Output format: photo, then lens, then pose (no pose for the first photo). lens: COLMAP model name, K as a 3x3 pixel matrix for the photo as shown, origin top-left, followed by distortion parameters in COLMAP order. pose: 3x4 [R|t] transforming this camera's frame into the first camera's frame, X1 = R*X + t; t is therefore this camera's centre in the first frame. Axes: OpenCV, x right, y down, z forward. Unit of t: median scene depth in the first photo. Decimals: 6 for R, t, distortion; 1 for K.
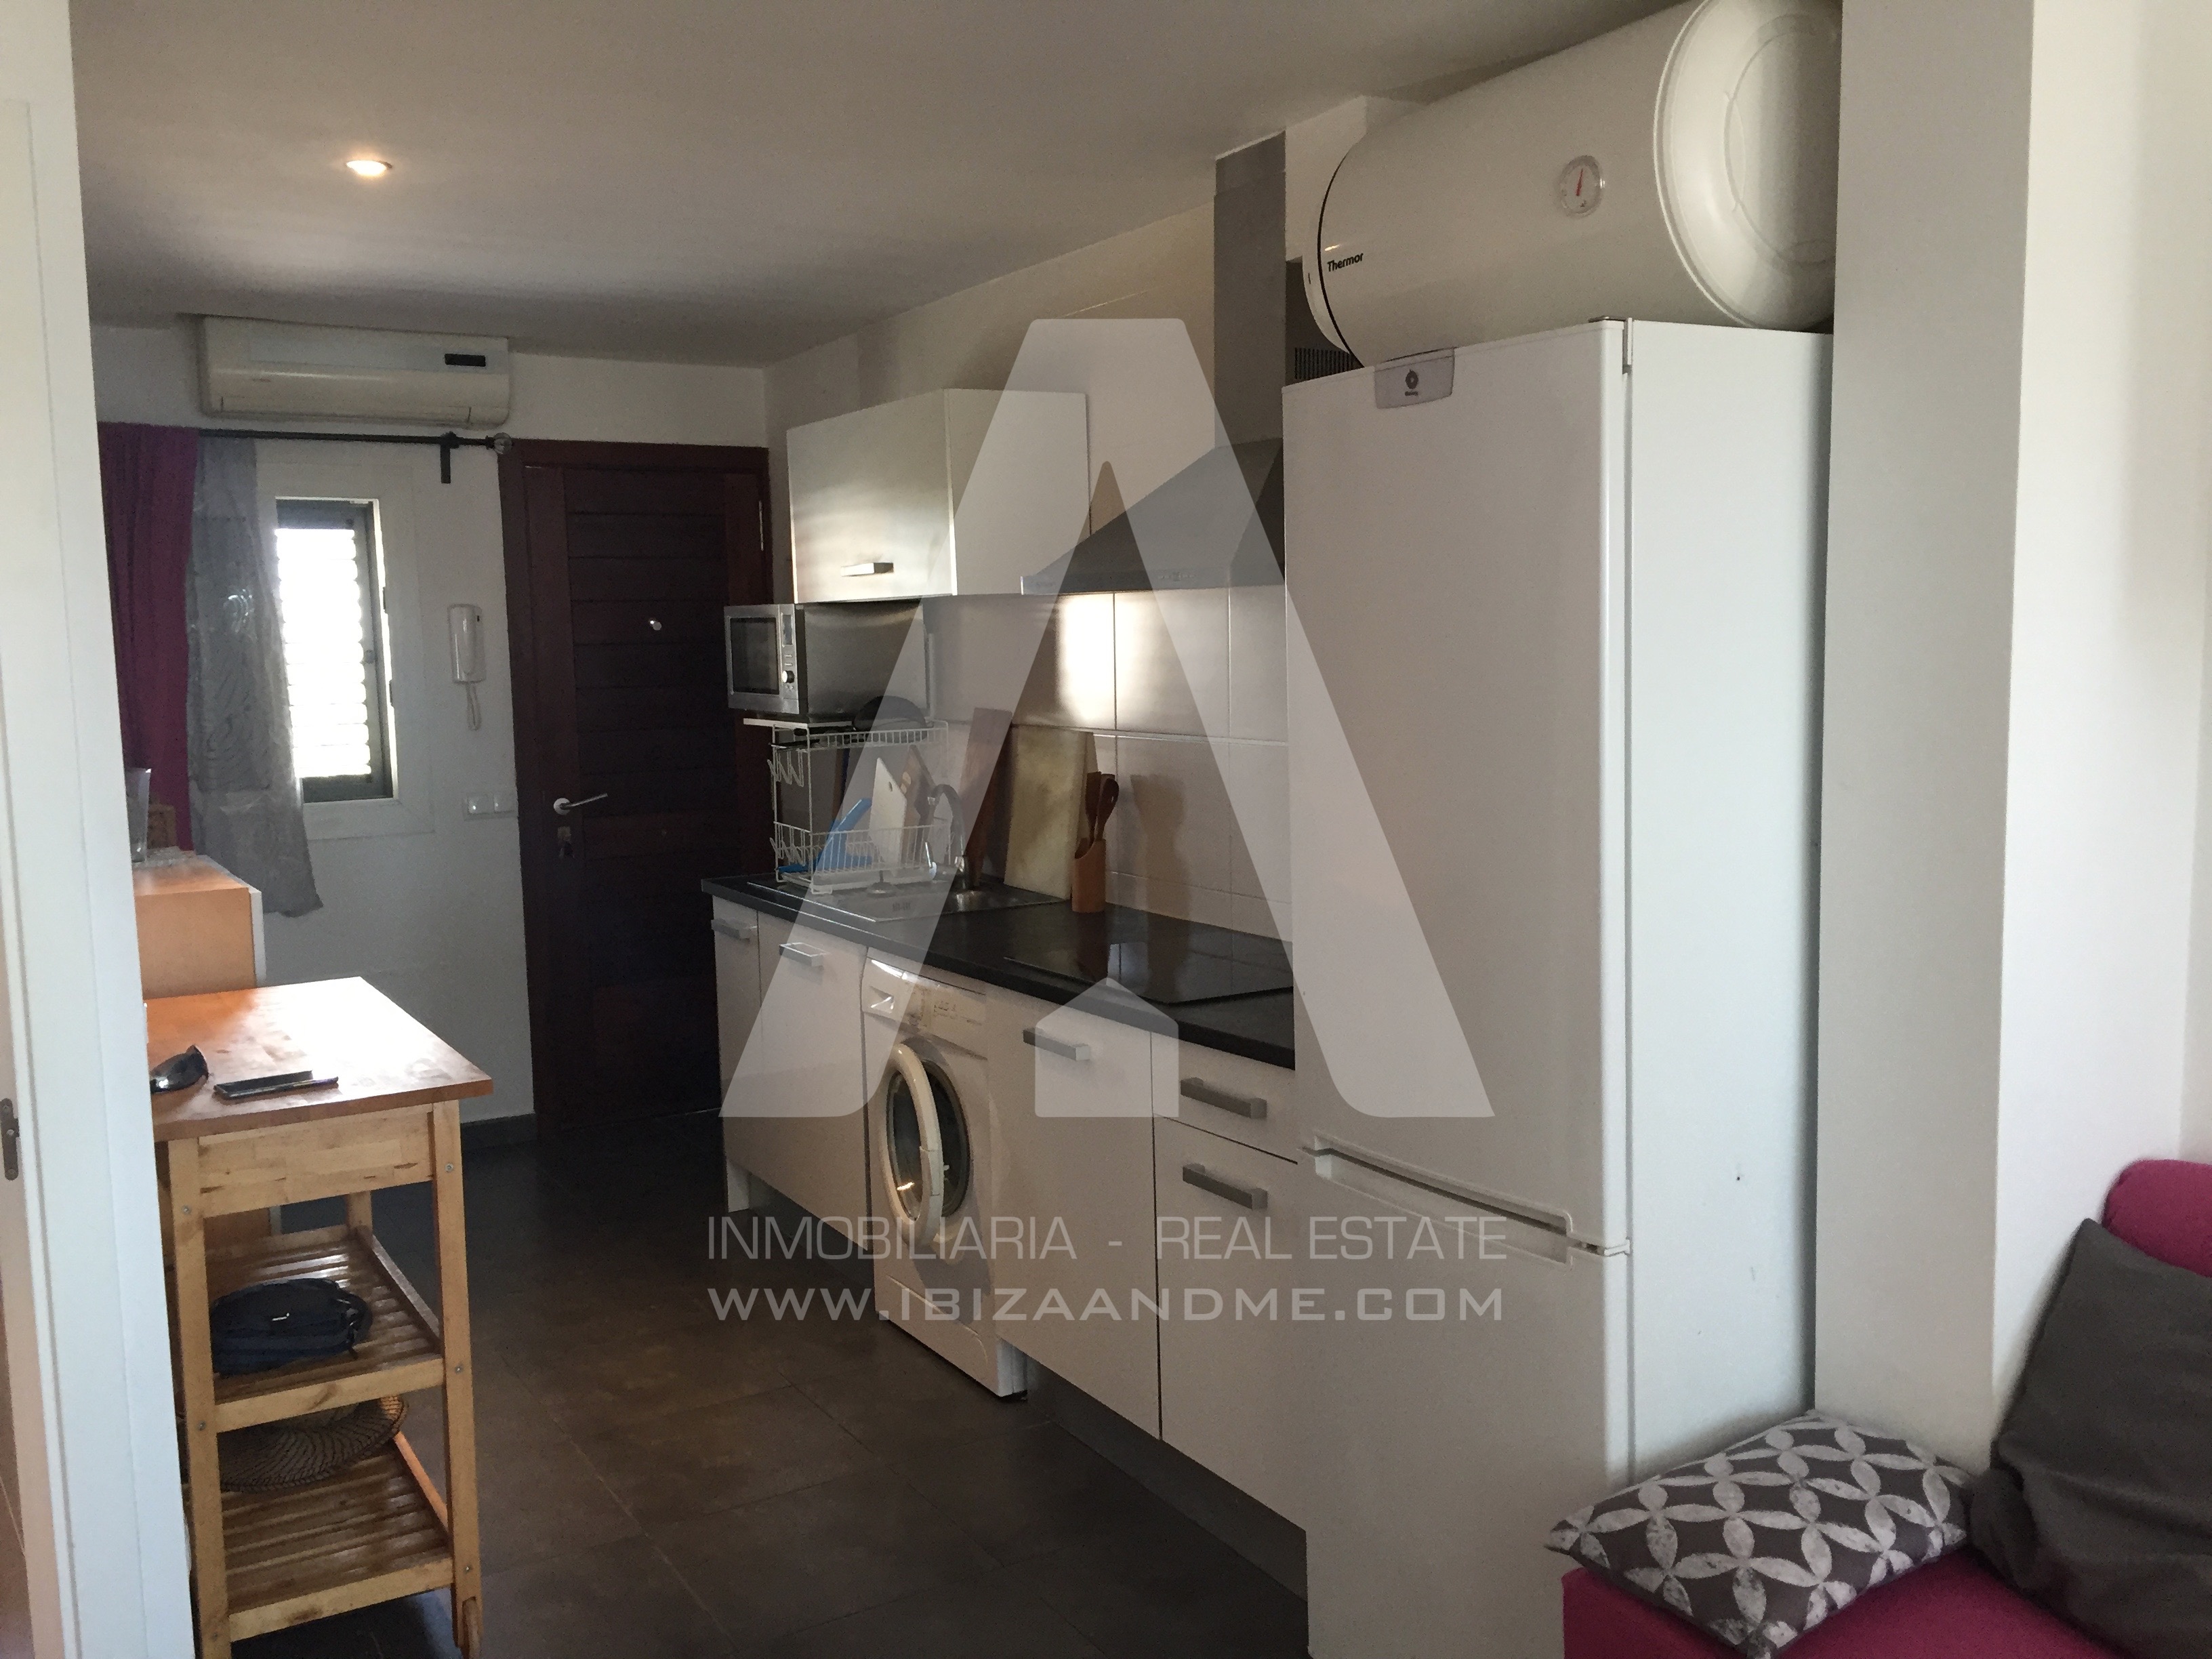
lens RADIAL K [[1894.5, 0, 1106.0], [0, 1894.5, 829.5], [0, 0, 1]] dist [0.095222, -0.130274]
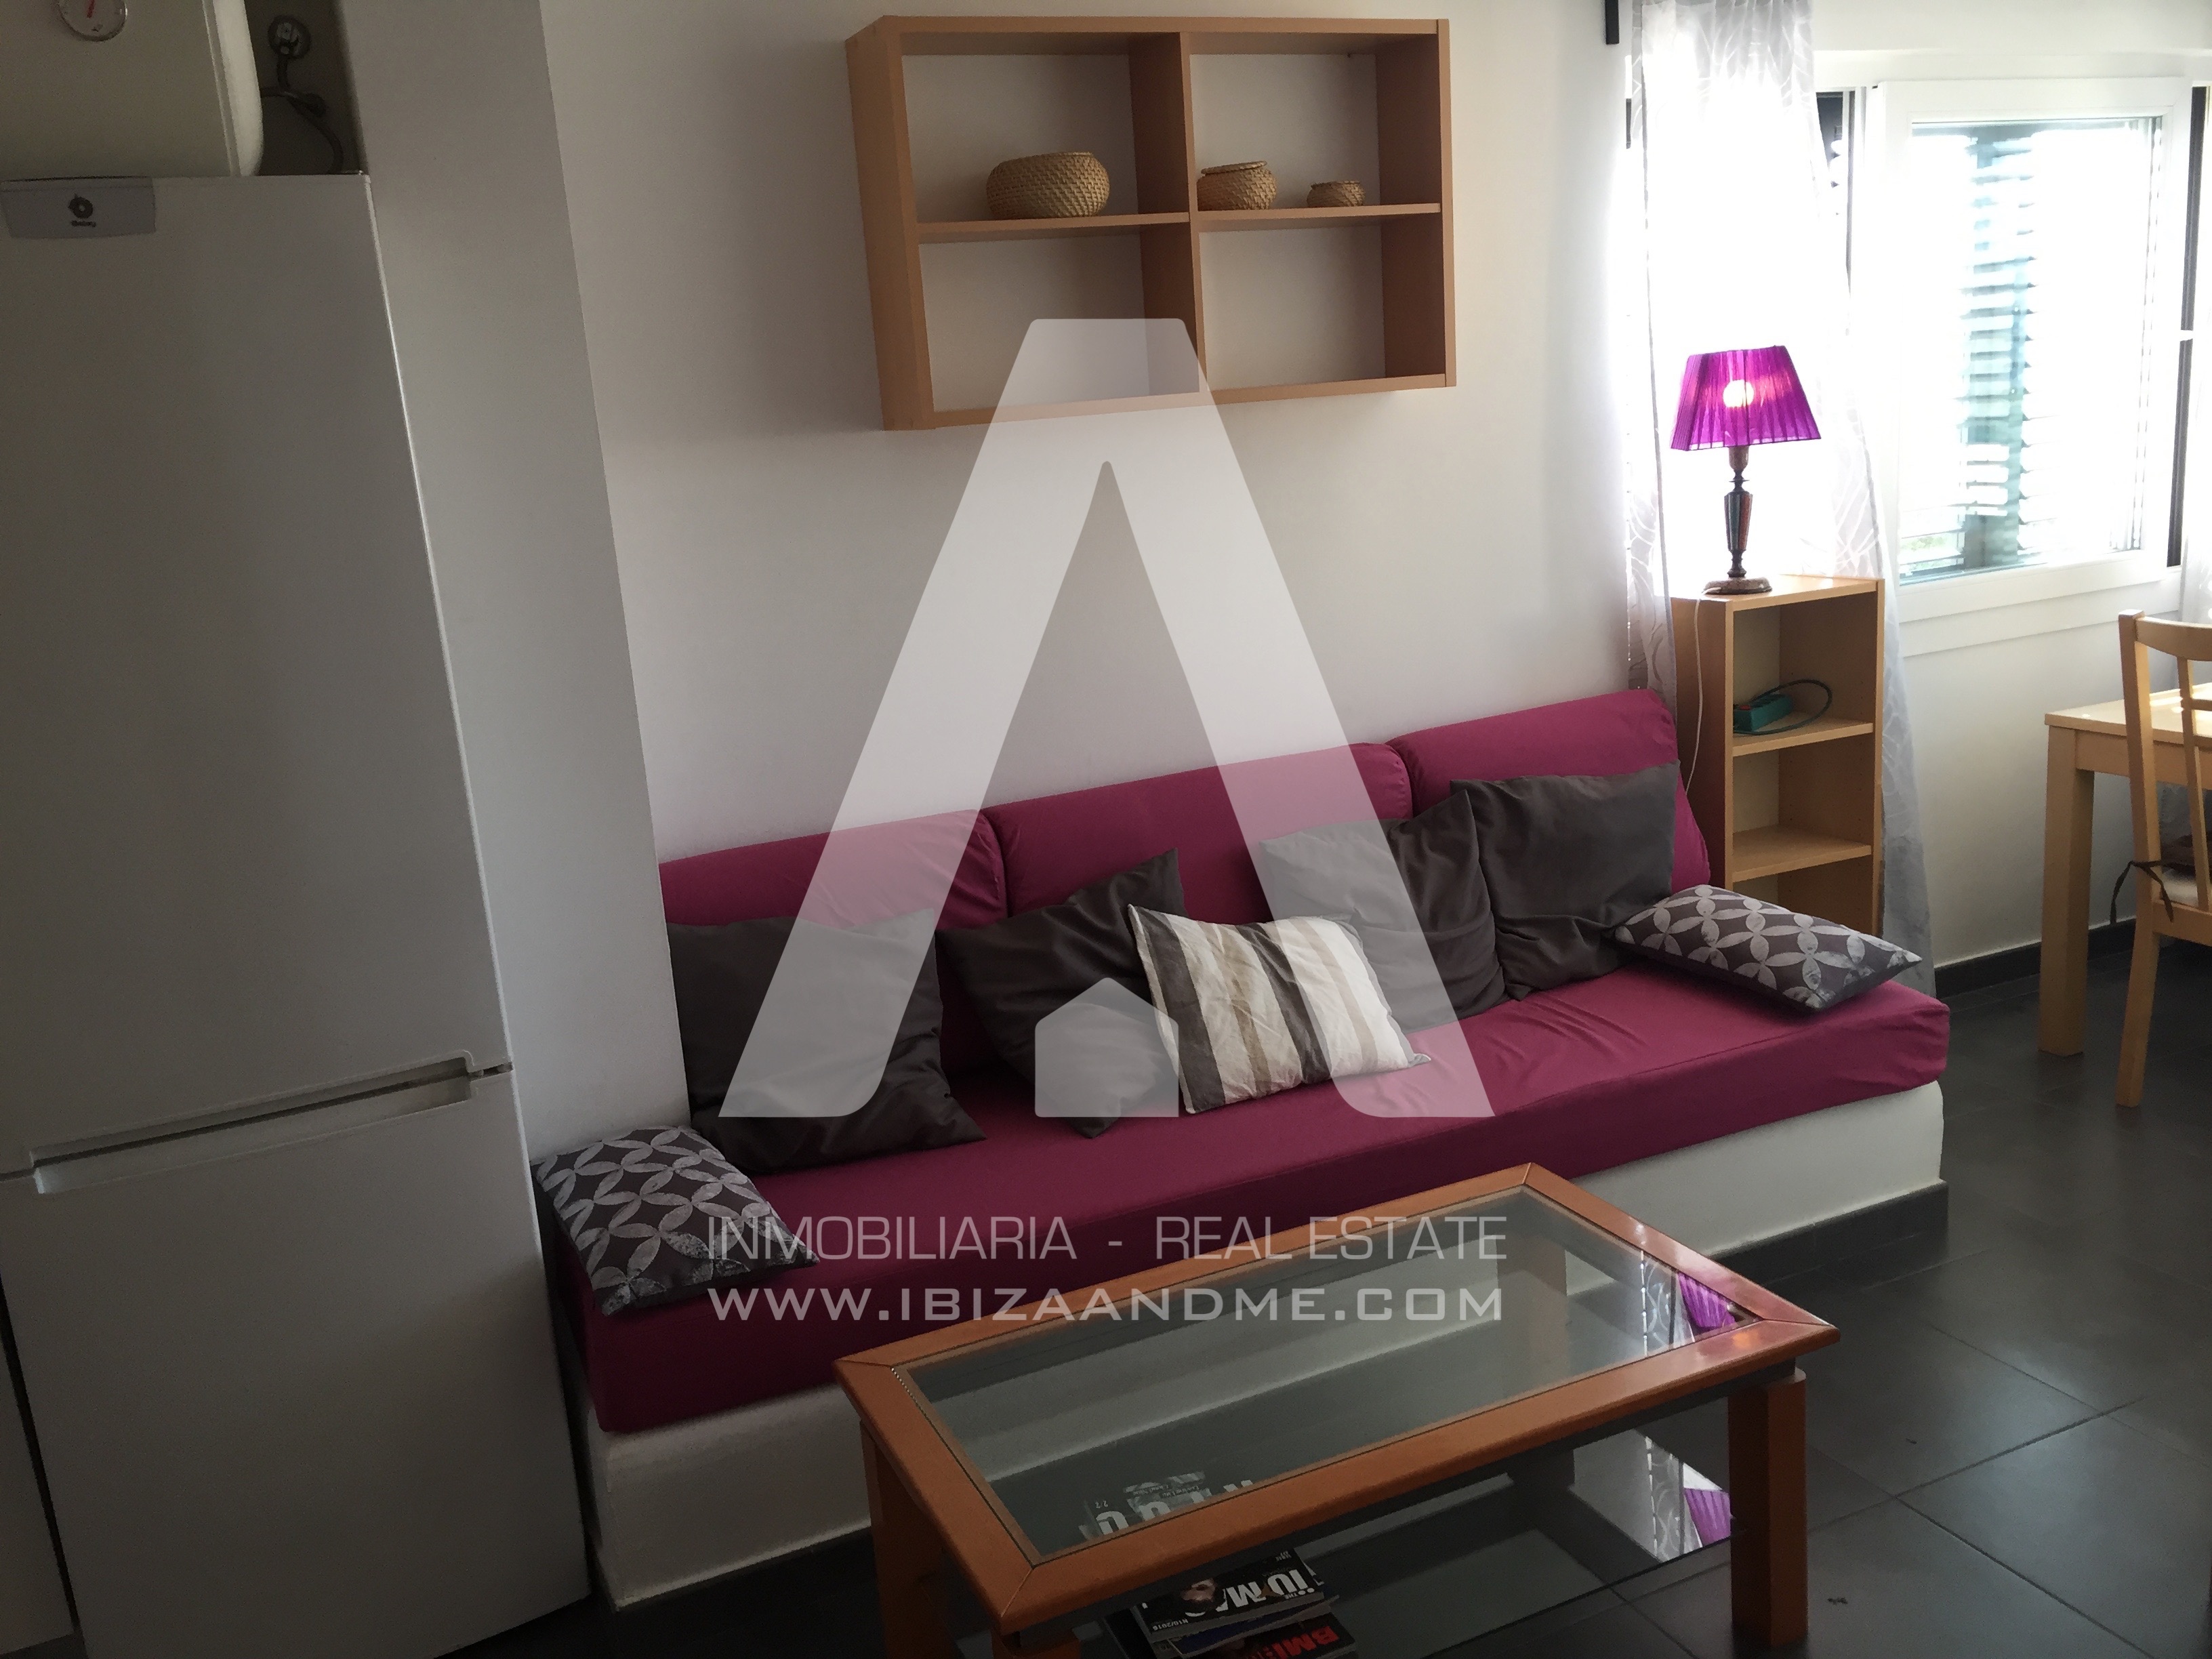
lens RADIAL K [[1883.5, 0, 1106.0], [0, 1883.5, 829.5], [0, 0, 1]] dist [0.097672, -0.108567]
pose [[0.116908, -0.213439, 0.969936, -0.359909], [0.173648, 0.965982, 0.191639, -0.028223], [-0.977844, 0.146023, 0.149994, 0.247547]]
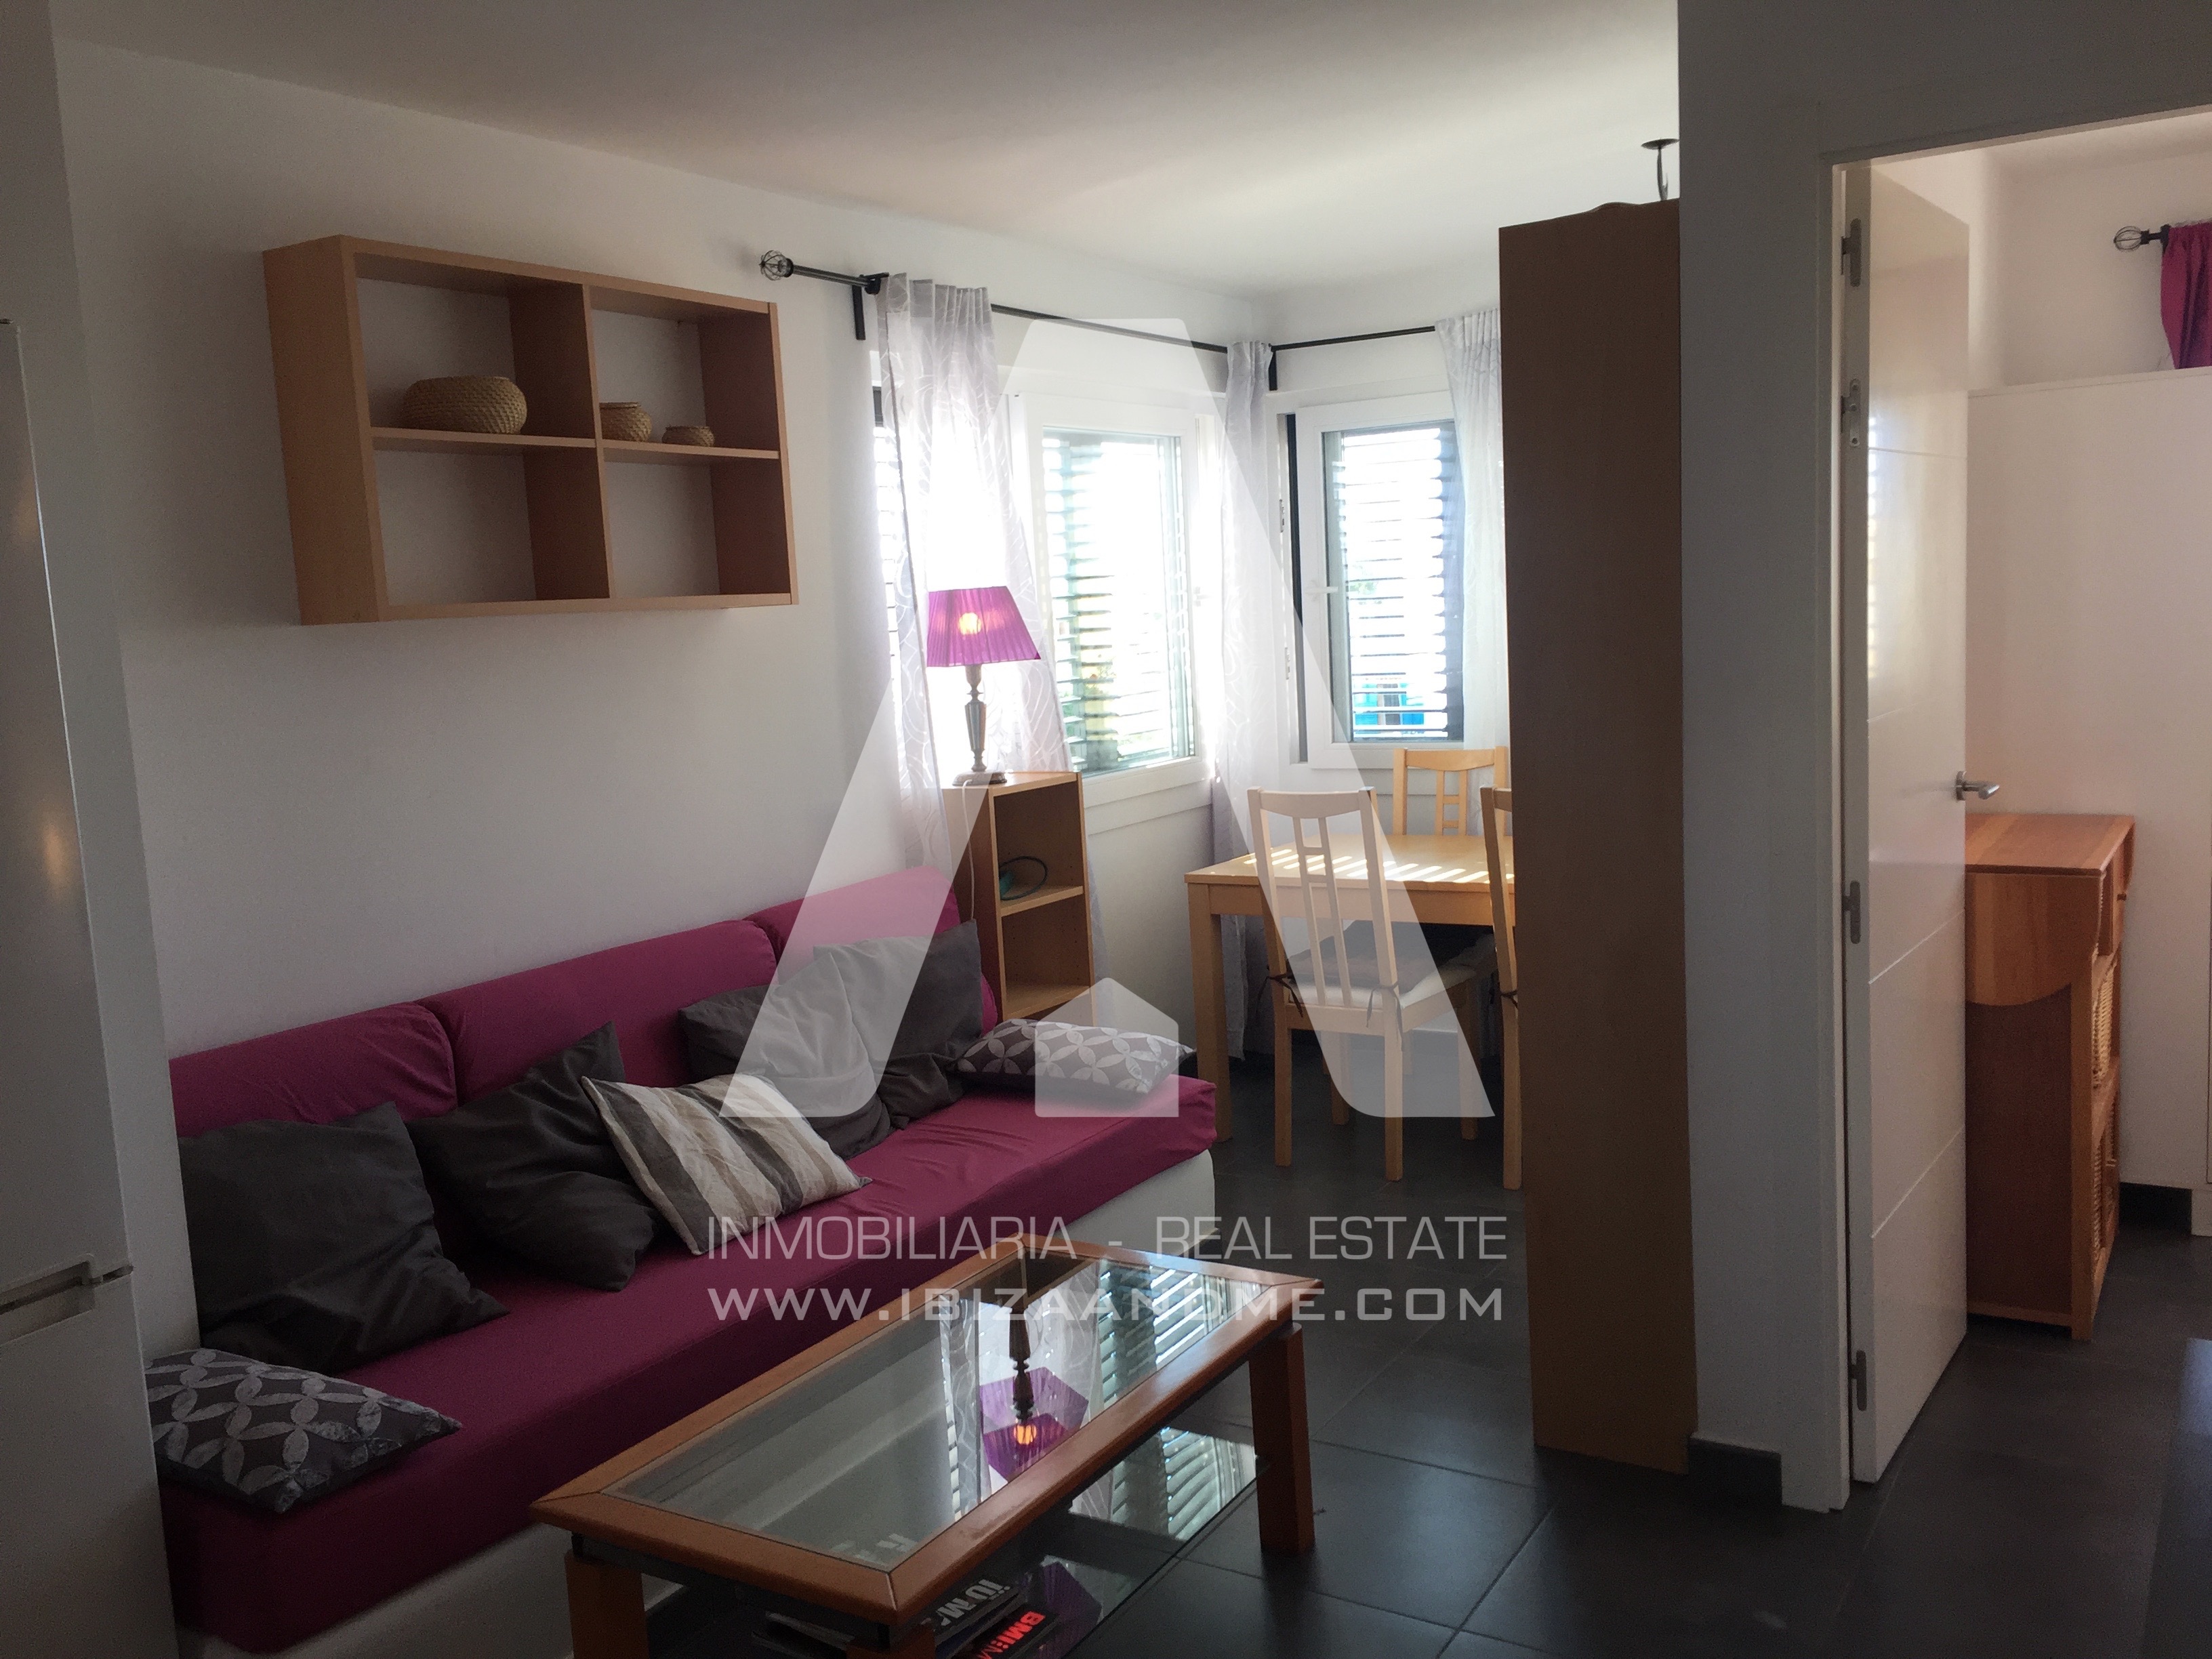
lens RADIAL K [[1894.5, 0, 1106.0], [0, 1894.5, 829.5], [0, 0, 1]] dist [0.095222, -0.130274]
pose [[-0.449439, -0.062666, 0.891110, -0.426176], [0.156434, 0.976601, 0.147577, -0.035436], [-0.879507, 0.205727, -0.429119, 0.472487]]
